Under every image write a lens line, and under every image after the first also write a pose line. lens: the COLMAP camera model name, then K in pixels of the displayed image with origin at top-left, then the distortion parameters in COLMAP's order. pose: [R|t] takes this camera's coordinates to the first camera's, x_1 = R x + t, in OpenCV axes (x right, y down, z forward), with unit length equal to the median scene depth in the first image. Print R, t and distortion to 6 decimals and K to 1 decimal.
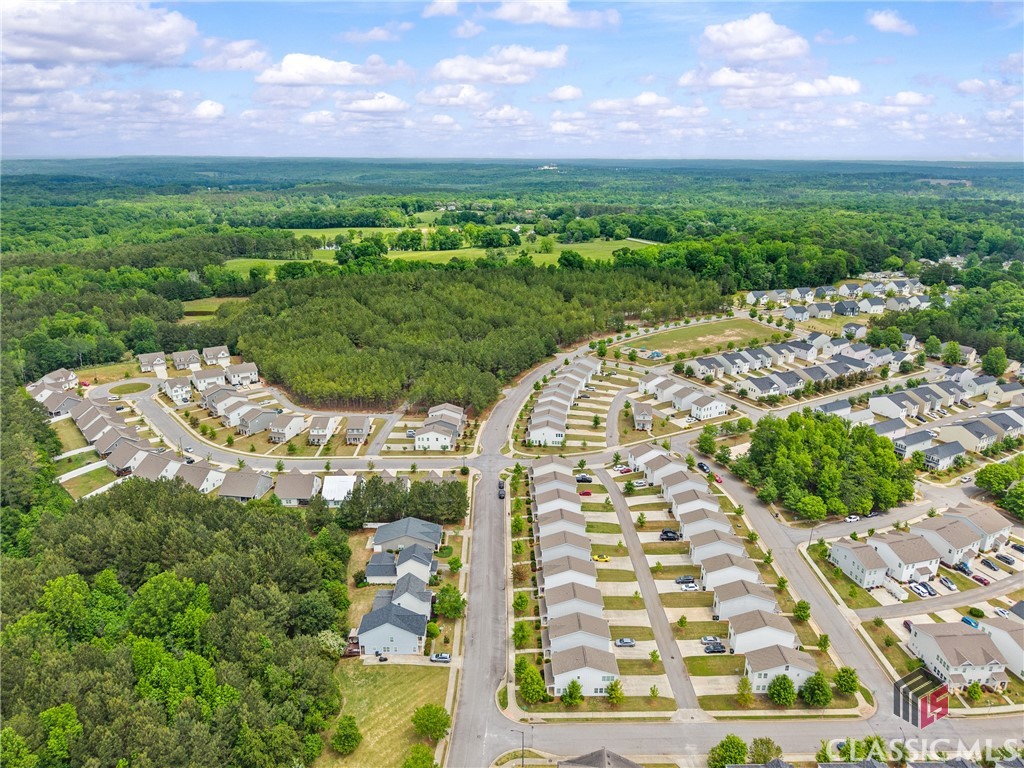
lens RADIAL K [[689.1, 0, 509.1], [0, 689.1, 387.1], [0, 0, 1]] dist [0.096757, -0.127278]
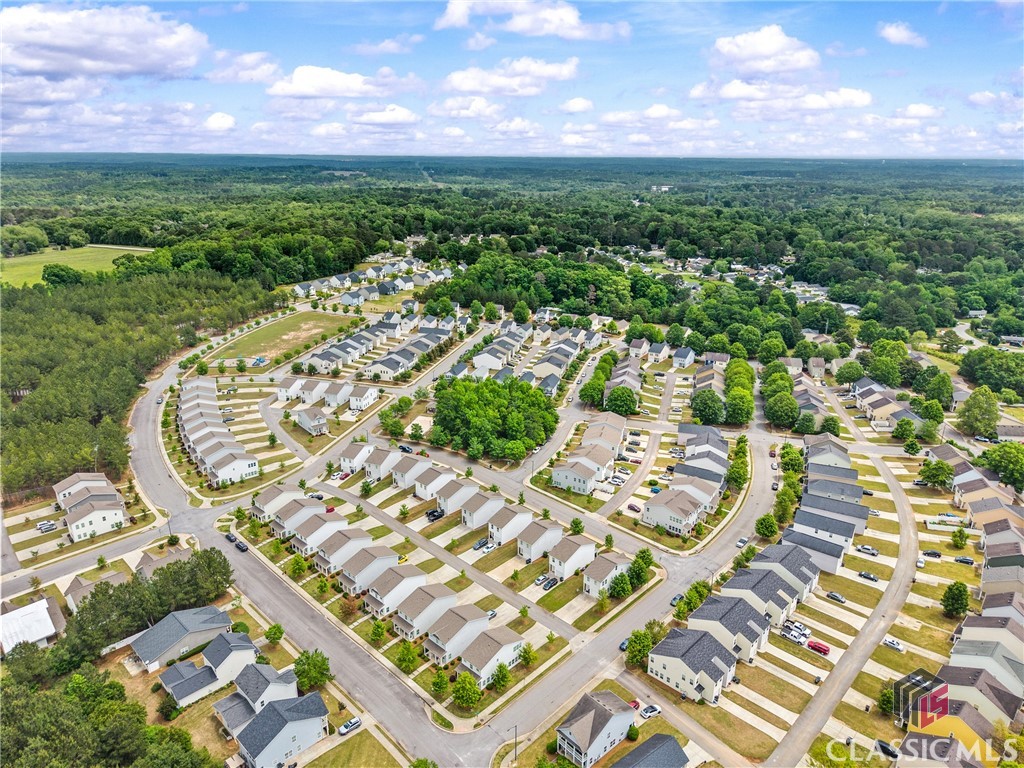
lens RADIAL K [[689.1, 0, 509.1], [0, 689.1, 387.1], [0, 0, 1]] dist [0.096757, -0.127278]
pose [[0.705747, -0.231521, 0.669566, -0.247368], [0.226064, 0.969283, 0.096877, -0.035409], [-0.671428, 0.082994, 0.736407, 0.101585]]
